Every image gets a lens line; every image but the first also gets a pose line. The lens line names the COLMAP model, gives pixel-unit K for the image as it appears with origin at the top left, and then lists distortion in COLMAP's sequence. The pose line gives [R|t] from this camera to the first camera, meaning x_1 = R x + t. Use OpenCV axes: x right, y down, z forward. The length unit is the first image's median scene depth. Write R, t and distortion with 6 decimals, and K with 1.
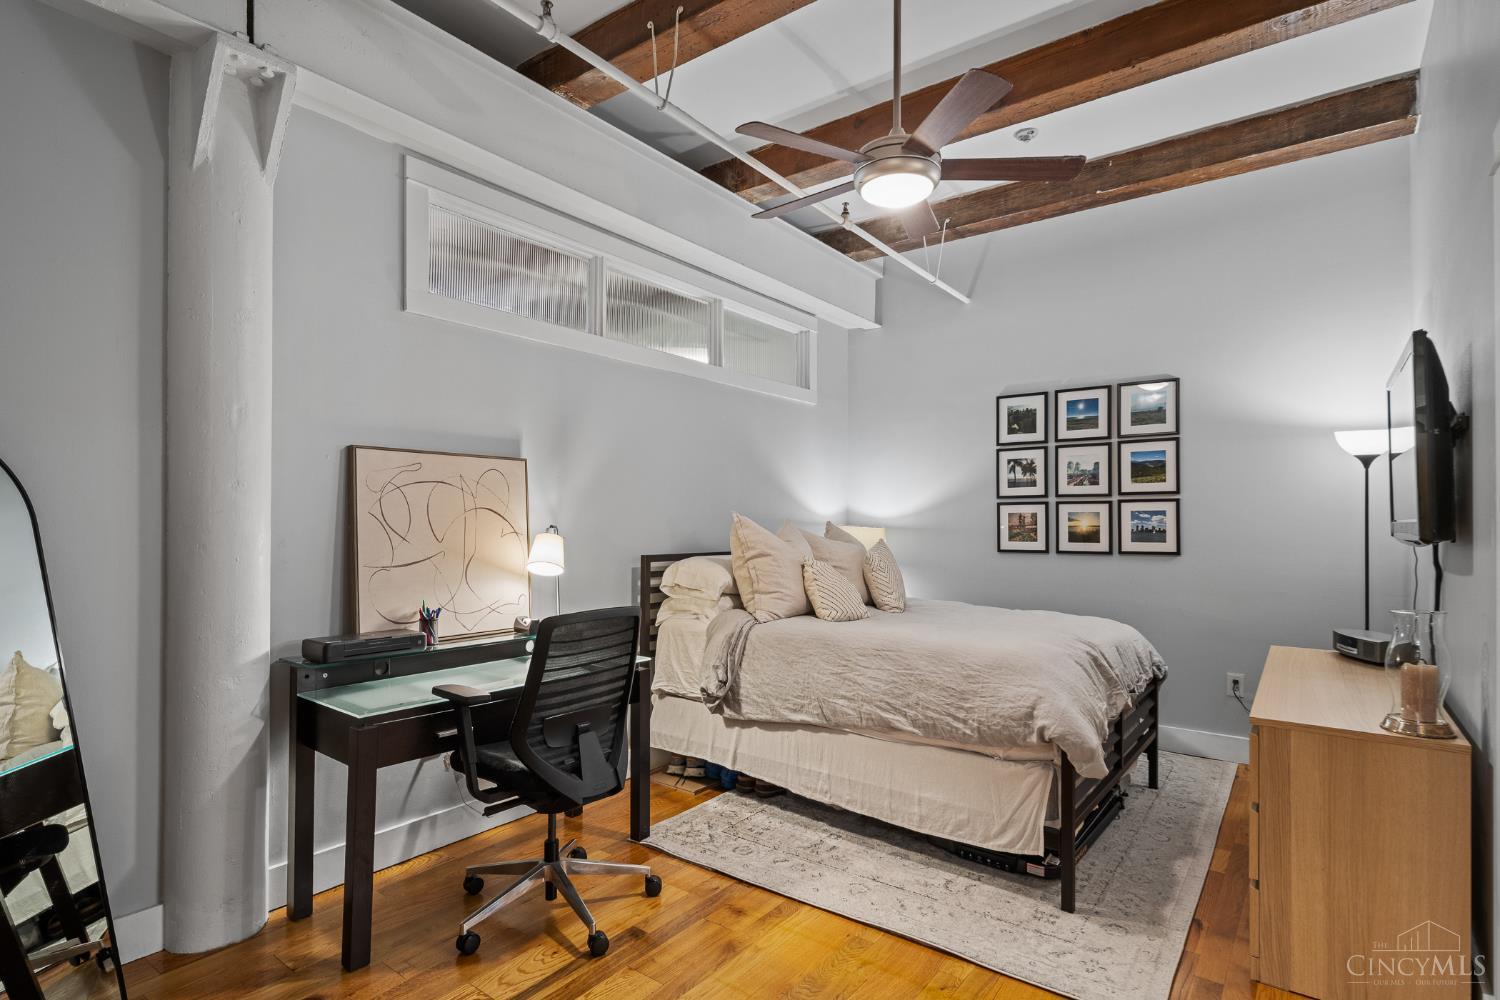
lens RADIAL K [[758.9, 0, 758.2], [0, 758.9, 514.2], [0, 0, 1]] dist [0.001608, -0.000464]
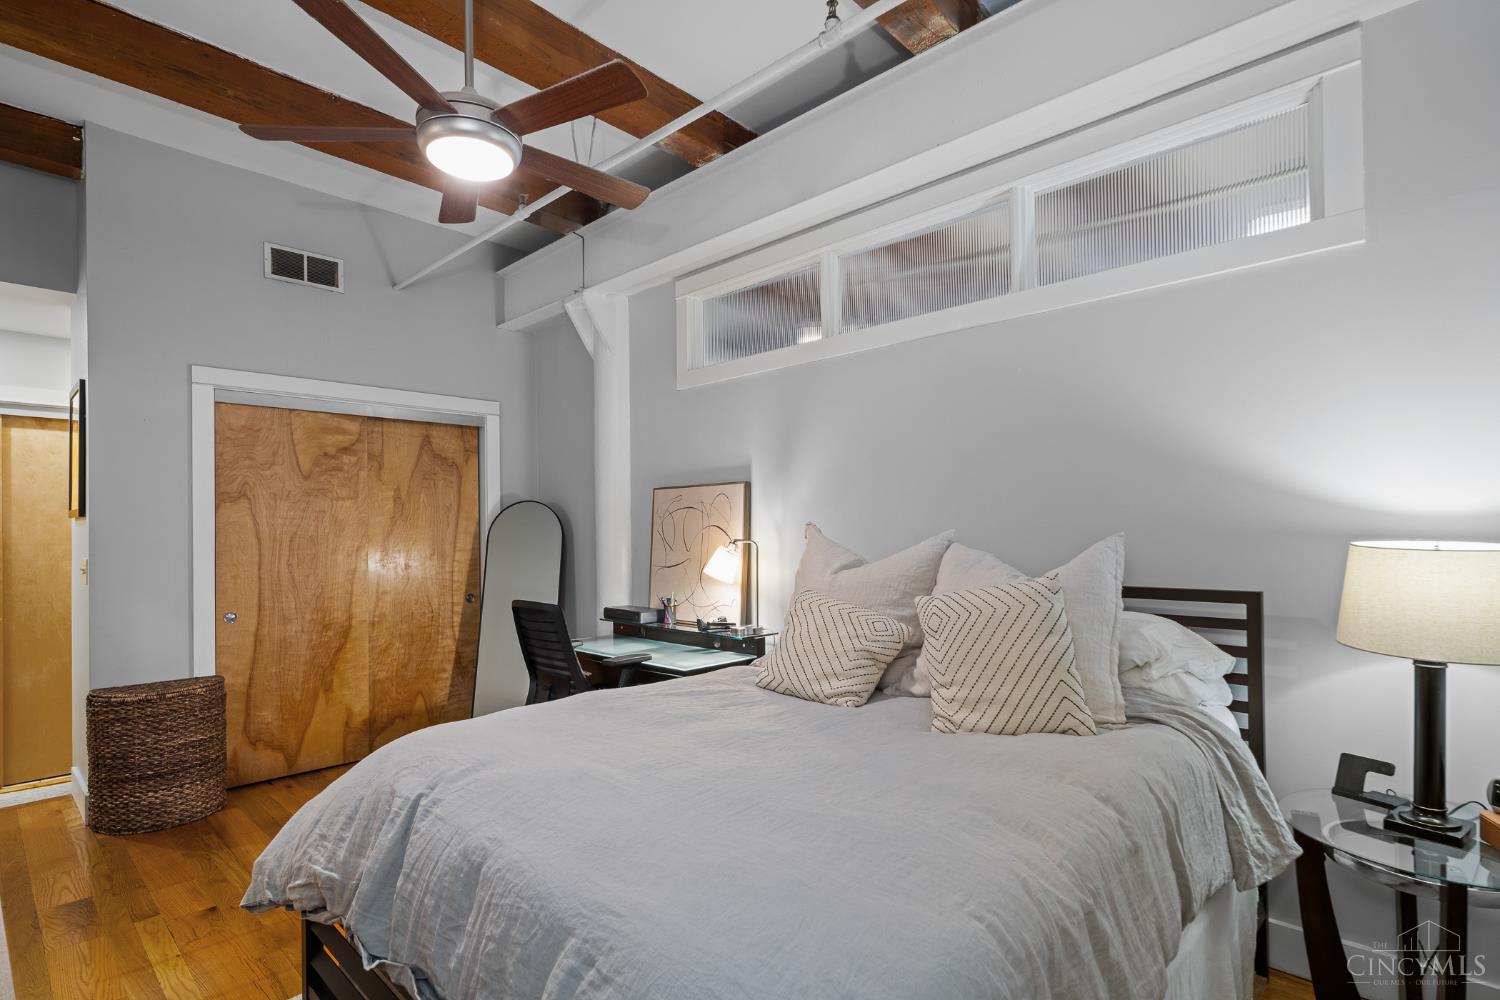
lens RADIAL K [[728.4, 0, 745.3], [0, 728.4, 548.1], [0, 0, 1]] dist [0.001555, 0.000189]
pose [[-0.107345, 0.003184, -0.994217, 0.523440], [0.009862, 0.999949, 0.002138, 0.016802], [0.994173, -0.009576, -0.107371, 0.744959]]
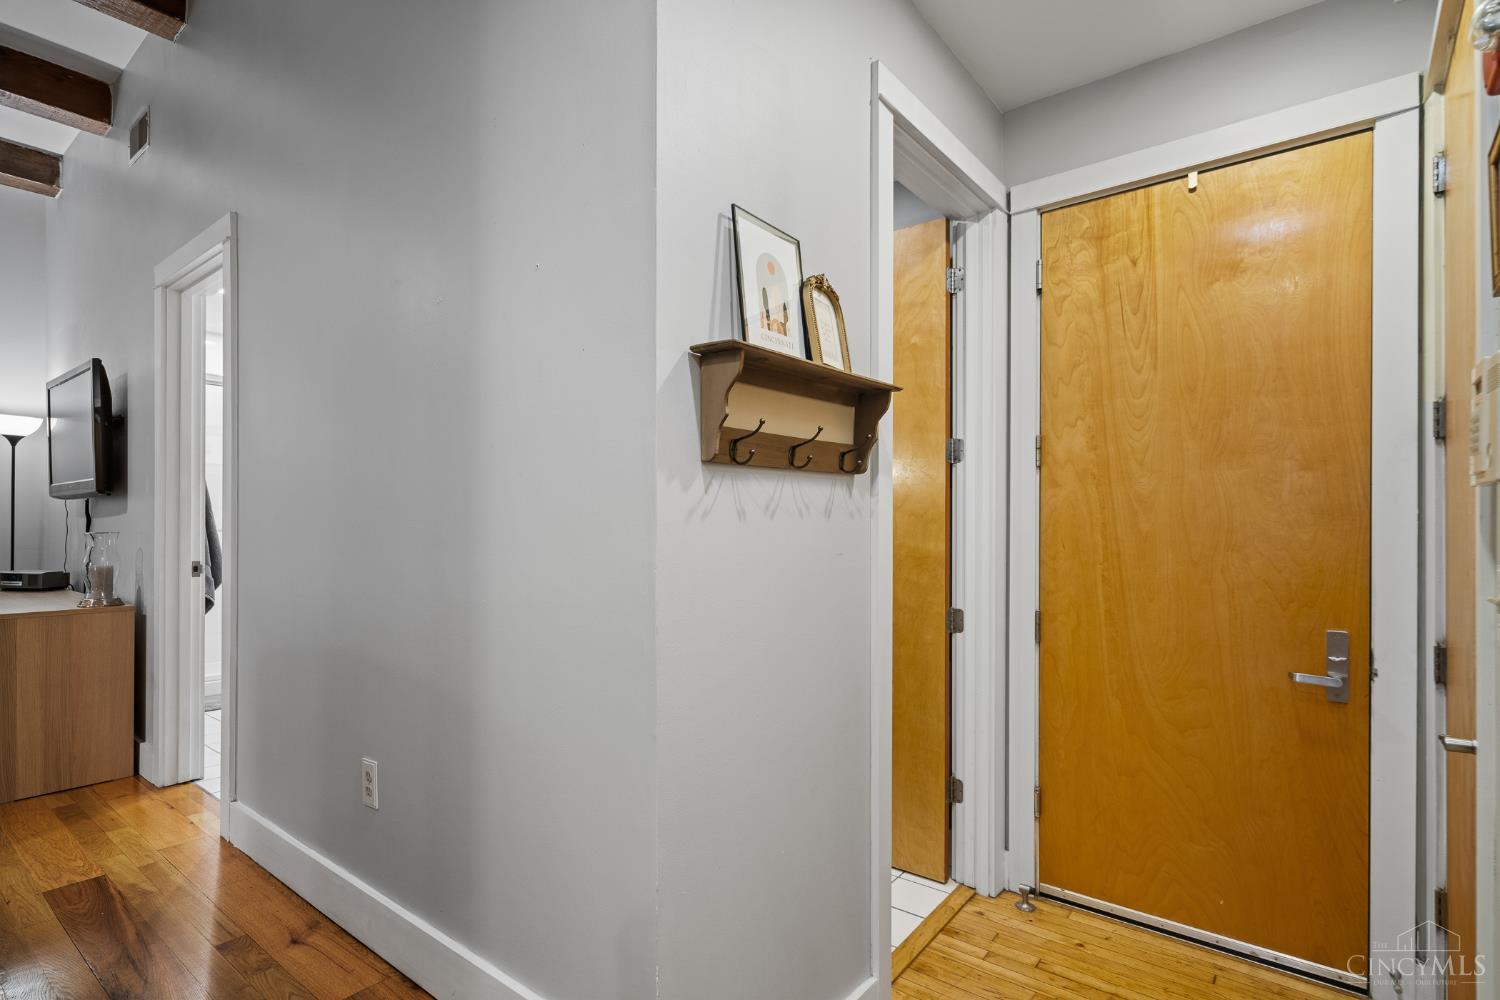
lens RADIAL K [[742.1, 0, 752.0], [0, 742.1, 523.3], [0, 0, 1]] dist [0.002829, -0.000540]
pose [[0.024090, -0.002802, 0.999706, -0.322264], [-0.009687, 0.999948, 0.003036, 0.041817], [-0.999663, -0.009758, 0.024061, -0.202165]]
